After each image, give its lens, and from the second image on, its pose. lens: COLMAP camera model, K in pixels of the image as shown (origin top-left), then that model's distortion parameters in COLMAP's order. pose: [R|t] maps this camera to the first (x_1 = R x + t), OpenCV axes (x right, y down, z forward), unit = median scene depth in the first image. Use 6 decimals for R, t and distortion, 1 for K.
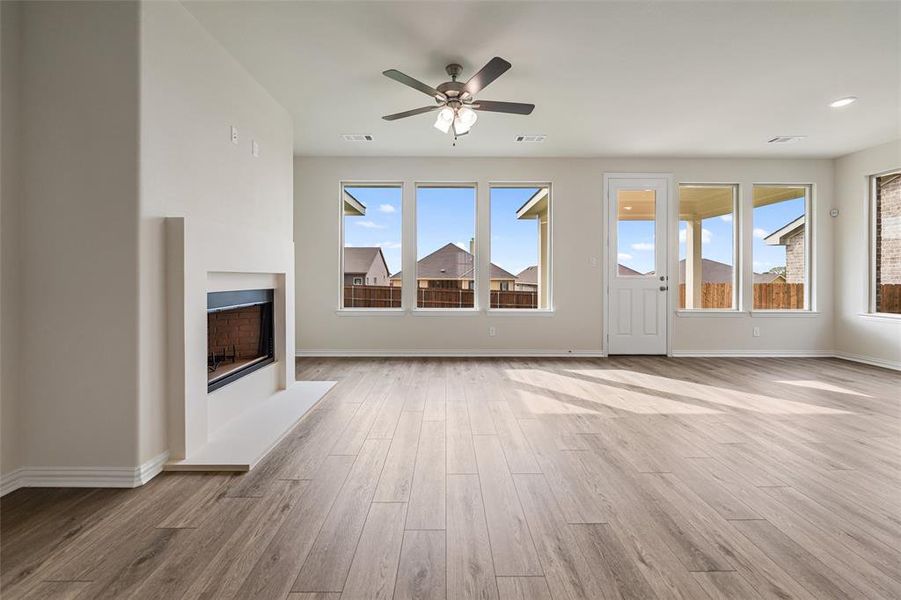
lens RADIAL K [[374.5, 0, 454.7], [0, 374.5, 278.8], [0, 0, 1]] dist [-0.000567, 0.000092]
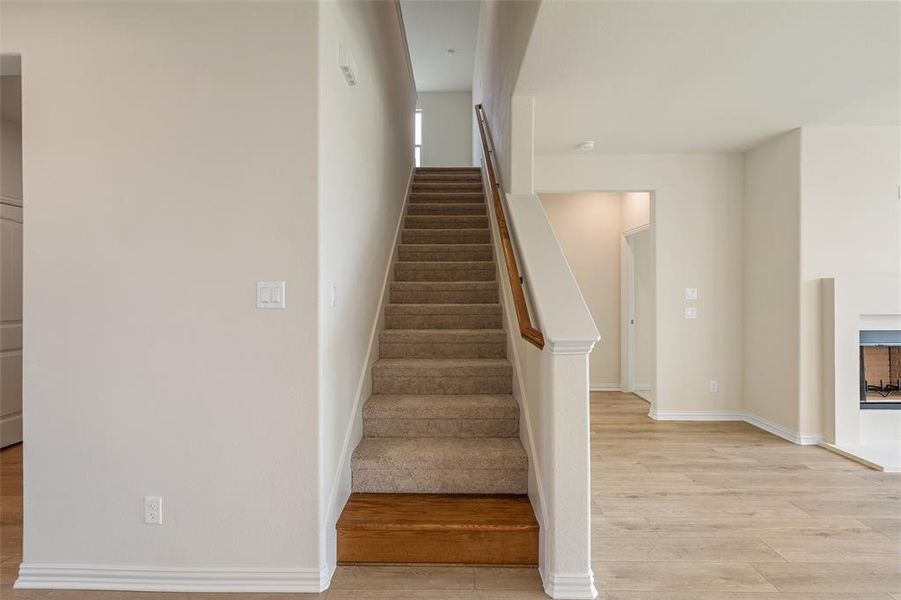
lens RADIAL K [[367.6, 0, 450.5], [0, 367.6, 300.0], [0, 0, 1]] dist [-0.001713, 0.000179]
pose [[-0.029981, 0.001722, -0.999549, 0.767161], [-0.005237, 0.999985, 0.001880, -0.074450], [0.999537, 0.005291, -0.029972, -0.461938]]
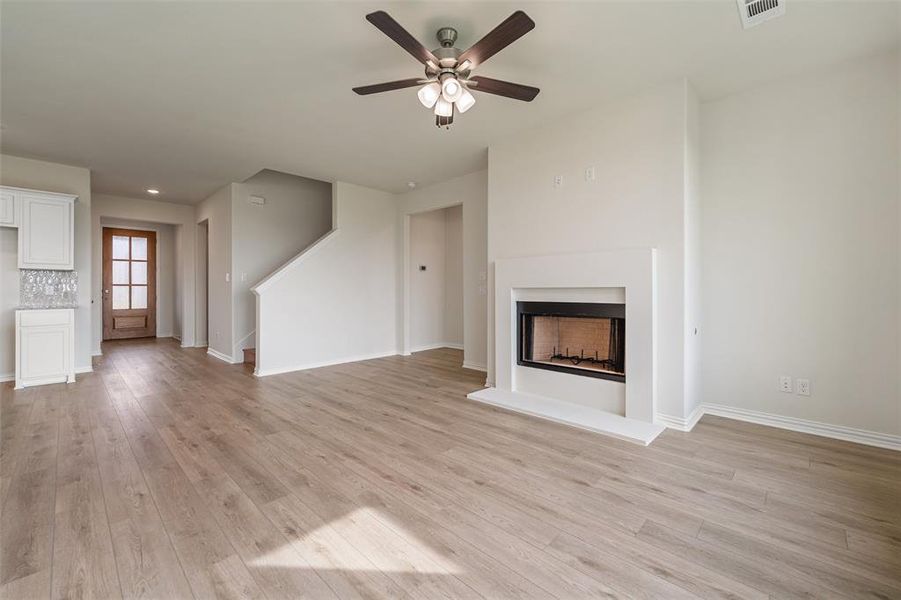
lens RADIAL K [[371.9, 0, 447.2], [0, 371.9, 288.0], [0, 0, 1]] dist [-0.001873, -0.000277]
pose [[-0.713645, -0.001794, -0.700506, 0.796184], [0.000551, 0.999995, -0.003121, -0.014761], [0.700508, -0.002613, -0.713640, 2.229613]]
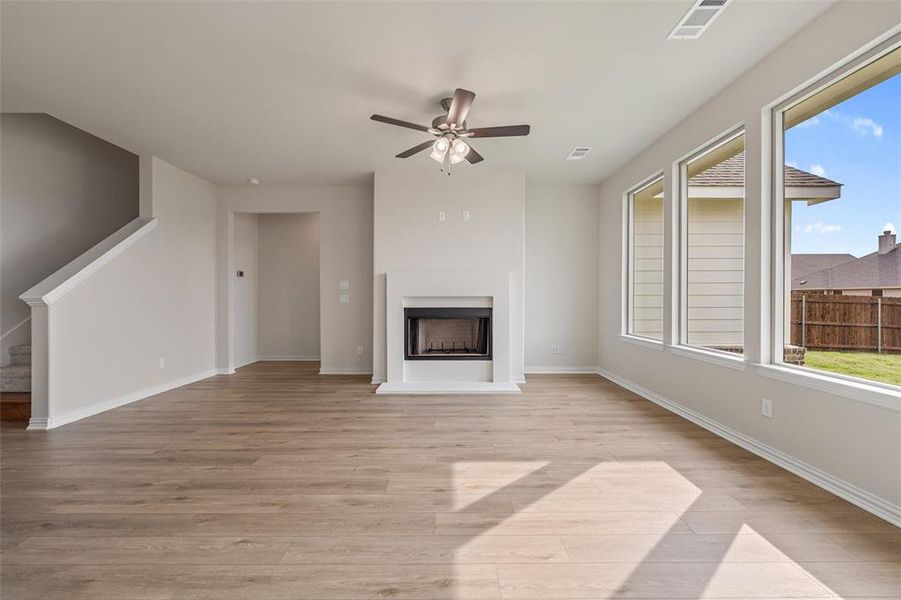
lens RADIAL K [[367.6, 0, 450.5], [0, 367.6, 300.0], [0, 0, 1]] dist [-0.001713, 0.000179]
pose [[-0.019369, 0.005504, -0.999797, 1.478386], [-0.001445, 0.999984, 0.005533, -0.013459], [0.999811, 0.001552, -0.019361, 1.450501]]
